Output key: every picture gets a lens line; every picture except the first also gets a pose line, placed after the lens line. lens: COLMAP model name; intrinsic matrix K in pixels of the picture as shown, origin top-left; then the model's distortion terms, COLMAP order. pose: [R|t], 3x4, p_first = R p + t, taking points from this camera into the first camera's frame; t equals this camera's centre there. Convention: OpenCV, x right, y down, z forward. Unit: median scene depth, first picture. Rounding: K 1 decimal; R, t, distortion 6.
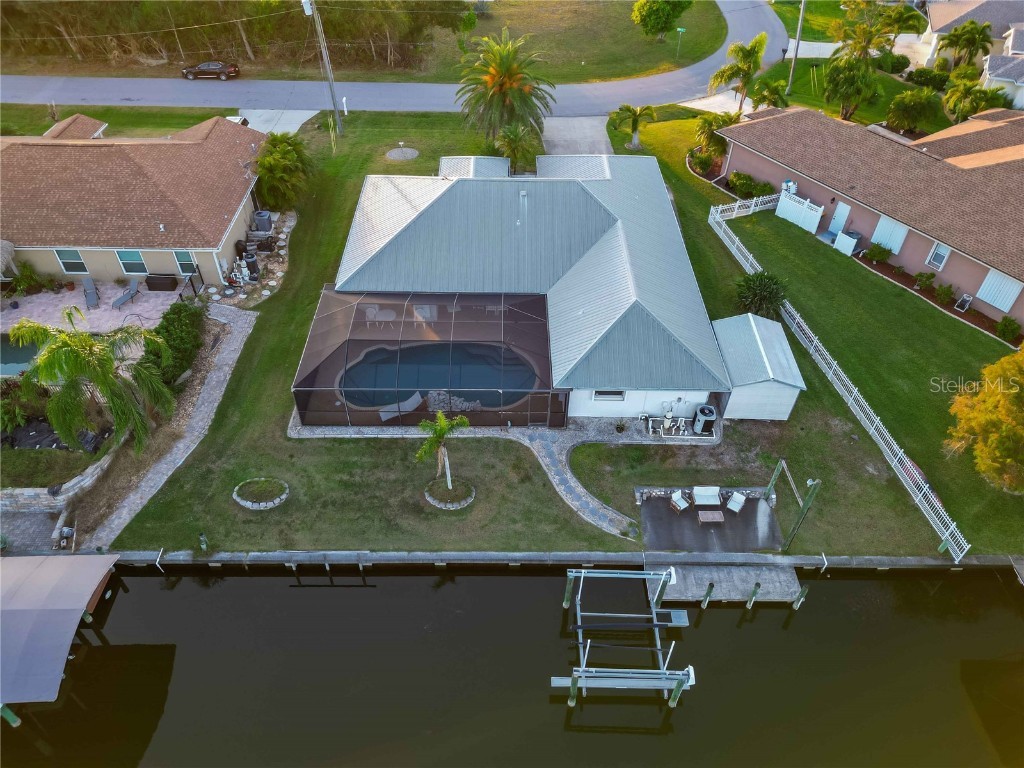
lens RADIAL K [[718.3, 0, 510.1], [0, 718.3, 380.6], [0, 0, 1]] dist [0.069807, -0.064850]
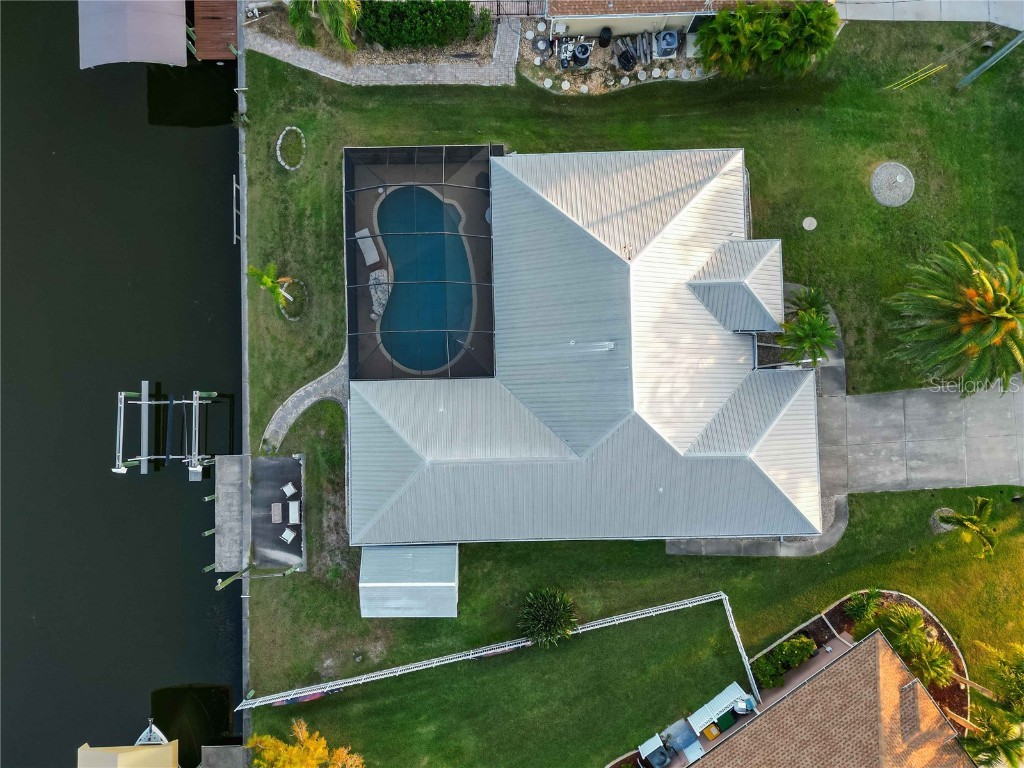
lens RADIAL K [[718.3, 0, 510.1], [0, 718.3, 380.6], [0, 0, 1]] dist [0.069807, -0.064850]
pose [[0.018638, 0.998266, -0.055827, 0.104906], [-0.681010, 0.053557, 0.730313, -0.810072], [0.732037, 0.024407, 0.680827, 0.363144]]
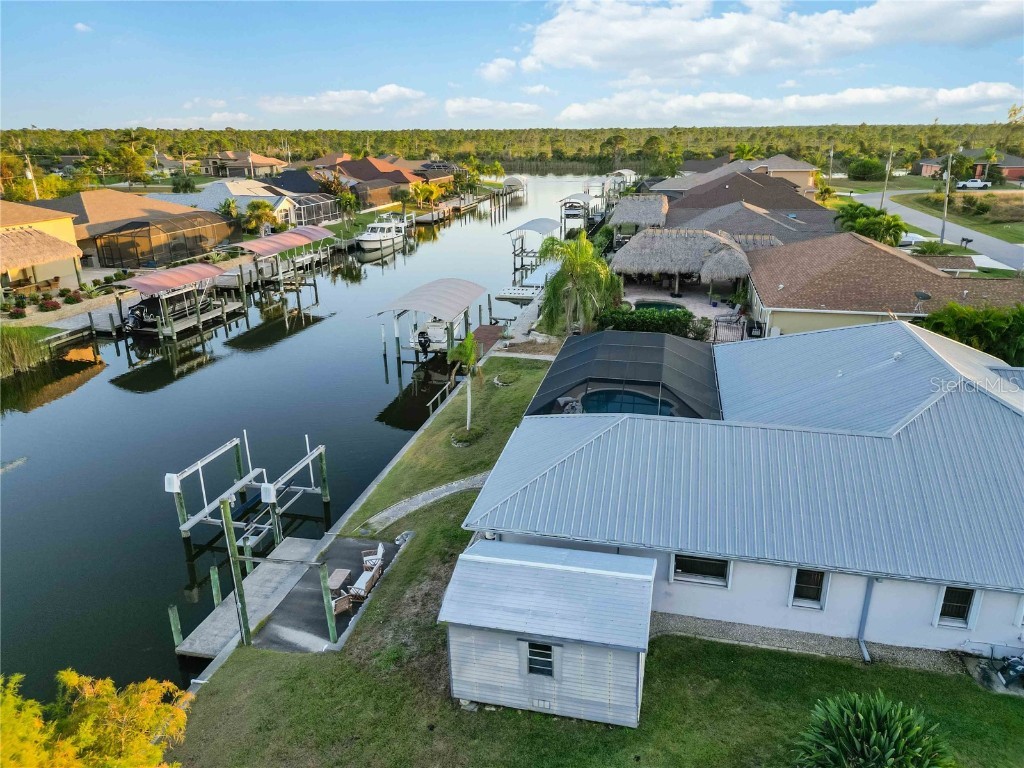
lens RADIAL K [[718.3, 0, 510.1], [0, 718.3, 380.6], [0, 0, 1]] dist [0.069807, -0.064850]
pose [[-0.226461, 0.306839, -0.924427, 0.692770], [-0.659328, 0.650293, 0.377366, -0.270702], [0.716939, 0.694959, 0.055041, 0.770300]]
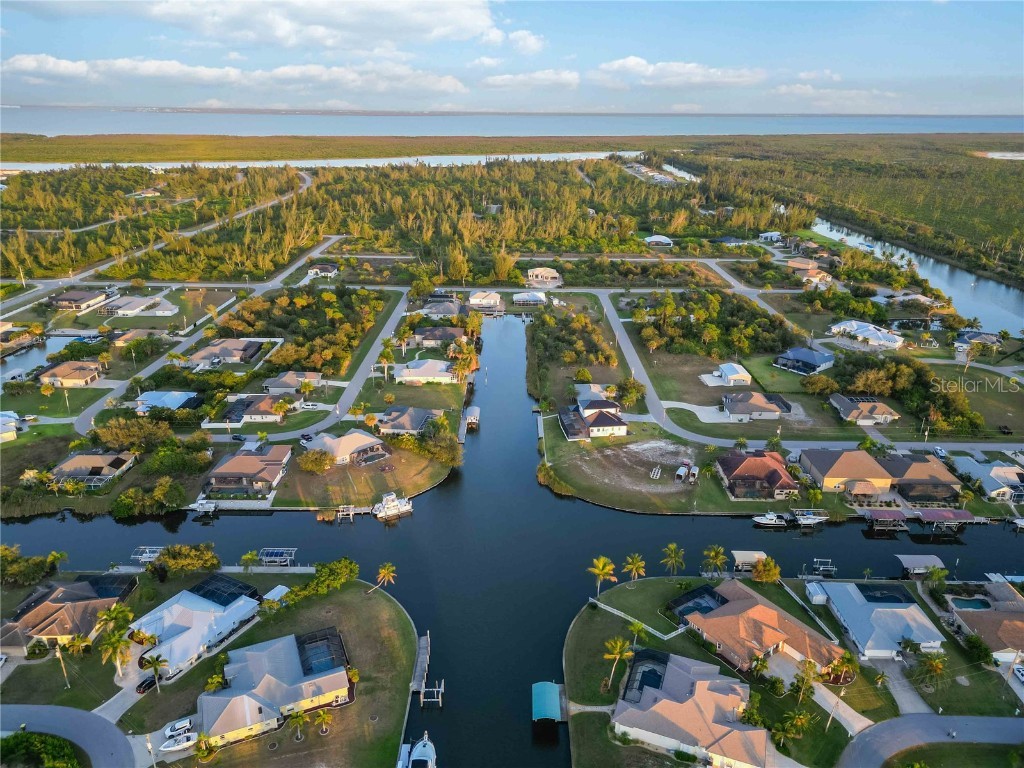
lens RADIAL K [[718.3, 0, 510.1], [0, 718.3, 380.6], [0, 0, 1]] dist [0.069807, -0.064850]
pose [[-0.999579, -0.028917, -0.002188, 2.246684], [-0.014816, 0.444370, 0.895721, -4.602972], [-0.024929, 0.895376, -0.444612, 1.789359]]
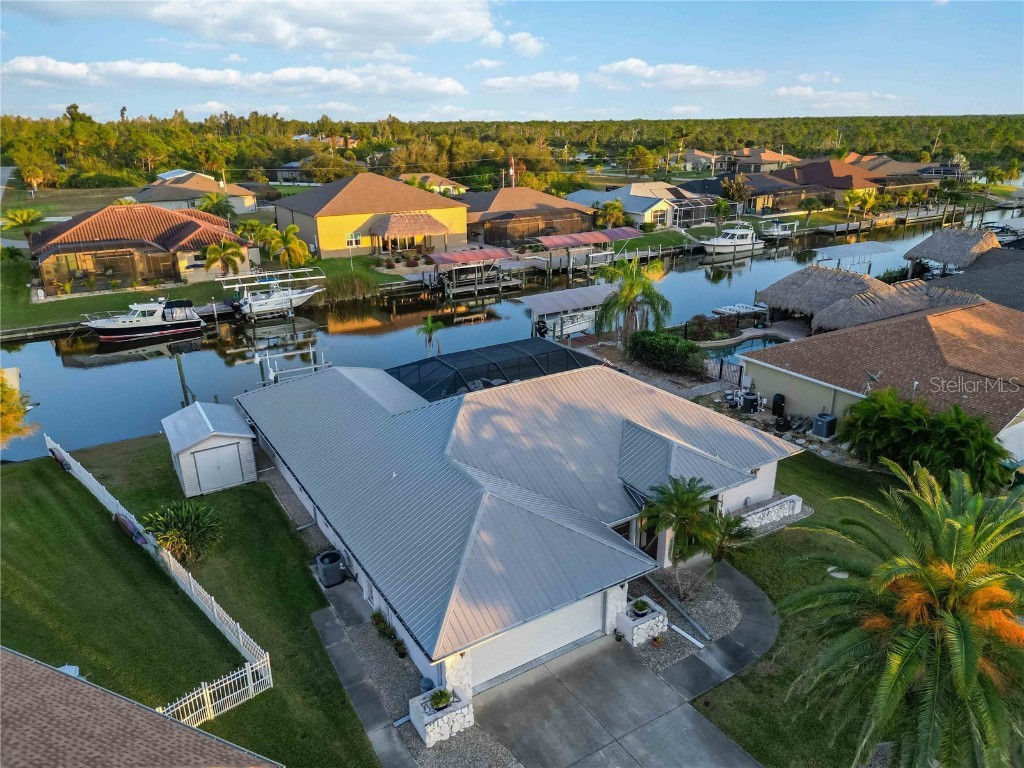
lens RADIAL K [[718.3, 0, 510.1], [0, 718.3, 380.6], [0, 0, 1]] dist [0.069807, -0.064850]
pose [[-0.851595, 0.169628, -0.495996, 0.422303], [-0.360135, 0.498221, 0.788719, -0.899076], [0.380905, 0.850295, -0.363194, 1.320454]]
